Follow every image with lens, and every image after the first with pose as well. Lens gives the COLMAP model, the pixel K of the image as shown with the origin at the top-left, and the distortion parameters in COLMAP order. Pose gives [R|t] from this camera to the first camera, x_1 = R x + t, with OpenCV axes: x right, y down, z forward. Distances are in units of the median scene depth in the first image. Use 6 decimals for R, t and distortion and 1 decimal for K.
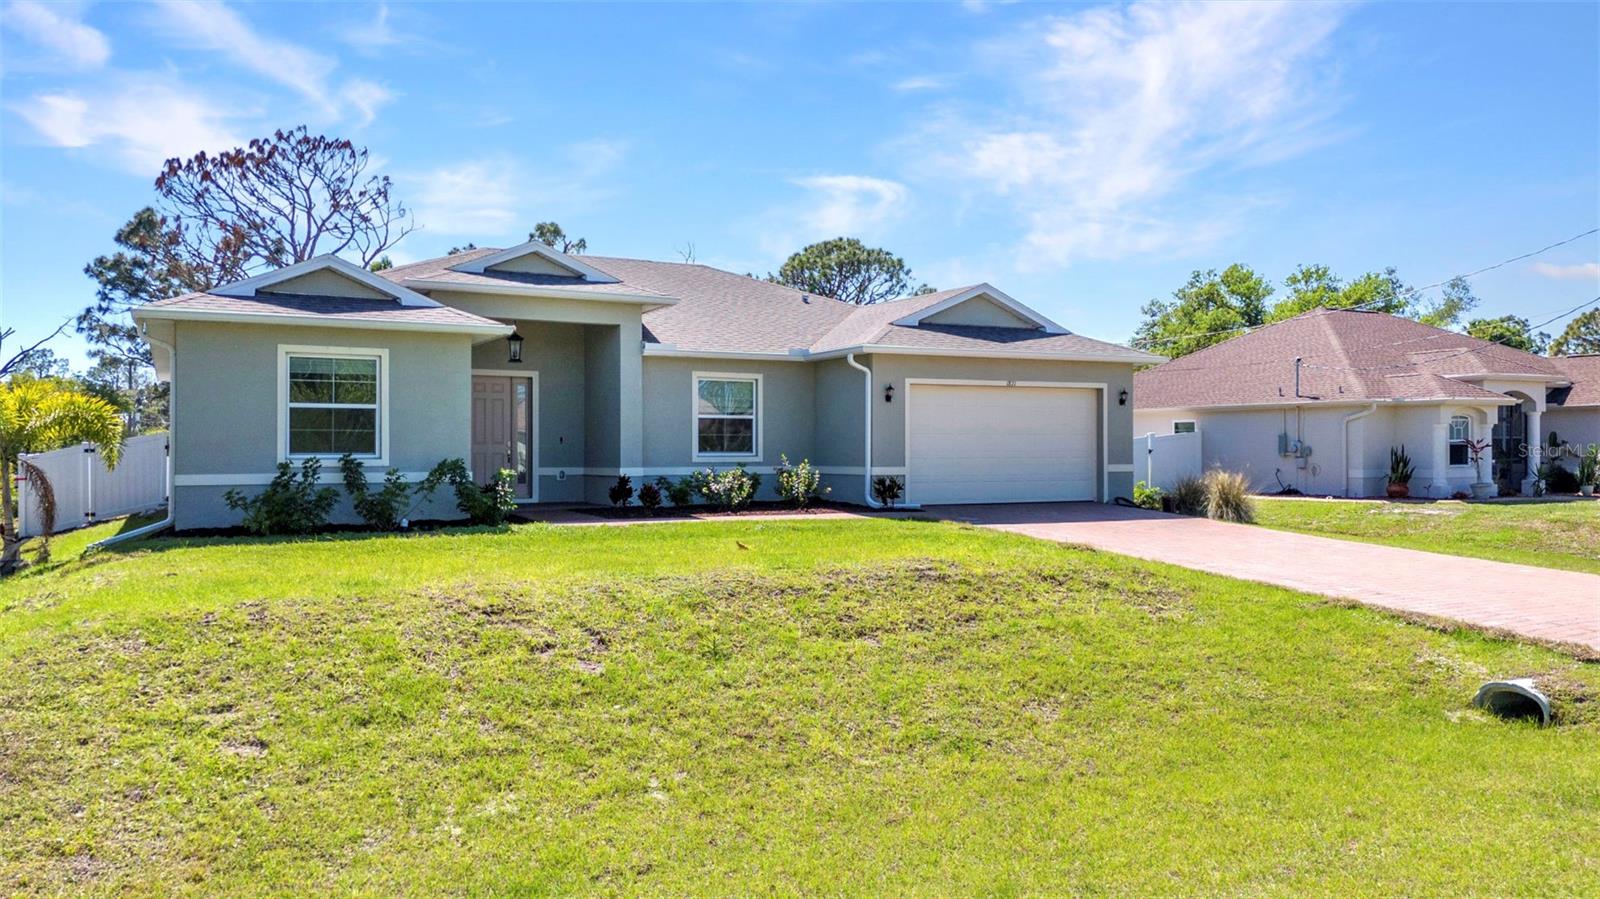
lens RADIAL K [[1163.1, 0, 796.8], [0, 1163.1, 459.1], [0, 0, 1]] dist [0.049890, -0.041132]
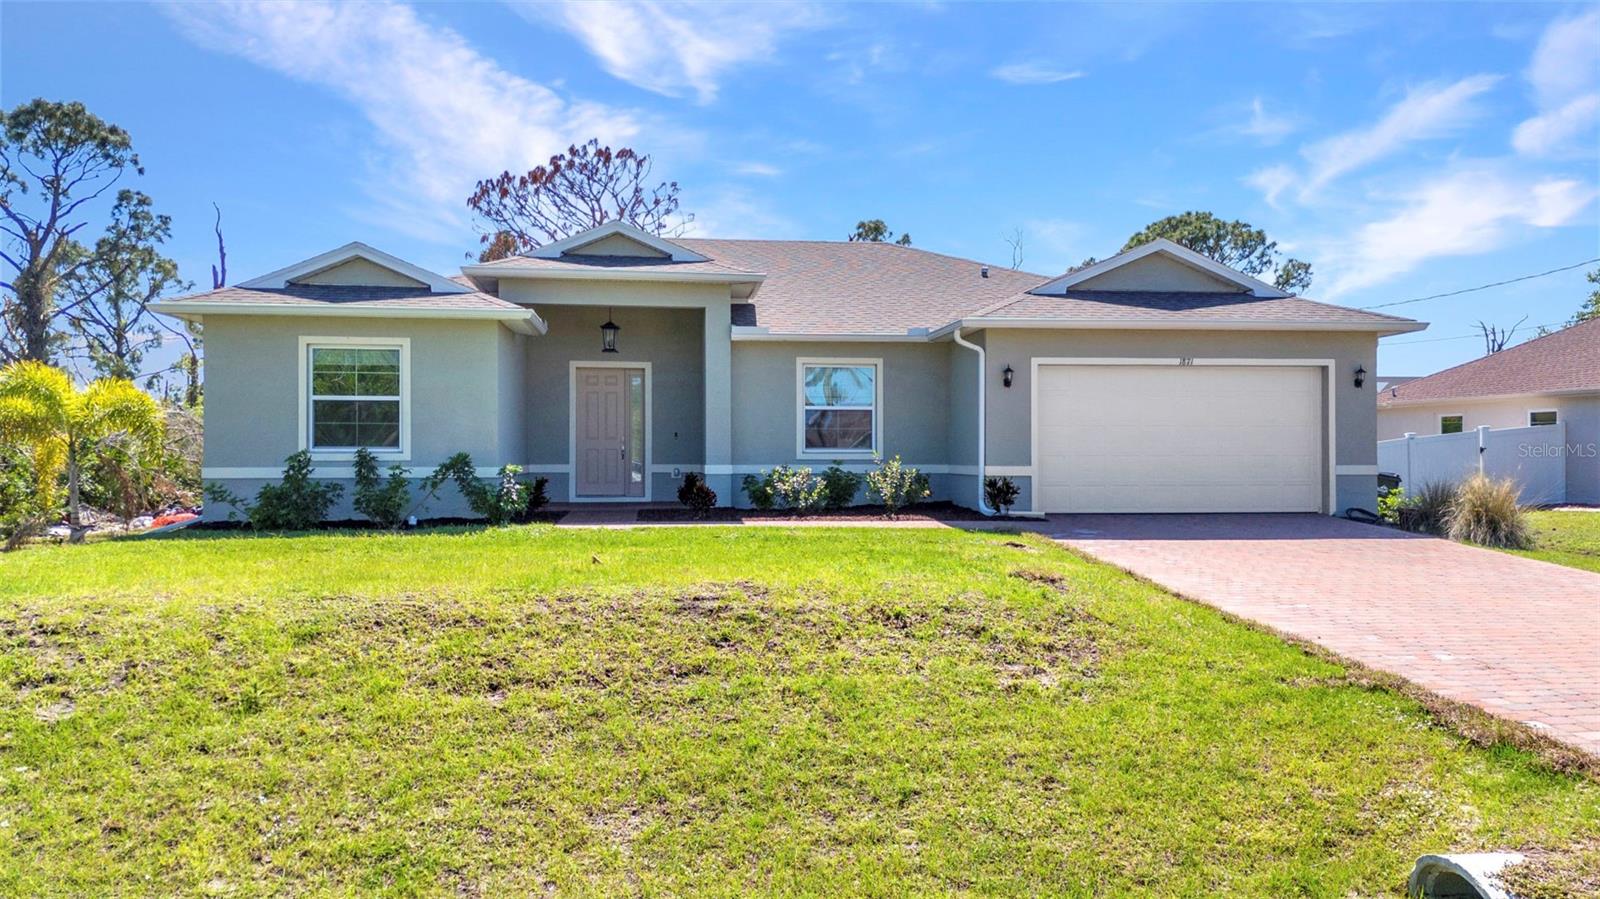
lens RADIAL K [[1163.1, 0, 811.4], [0, 1163.1, 451.1], [0, 0, 1]] dist [0.049890, -0.041132]
pose [[0.934889, 0.001224, -0.354938, 0.244094], [-0.004595, 0.999952, -0.008656, 0.003972], [0.354911, 0.009723, 0.934850, 0.181902]]
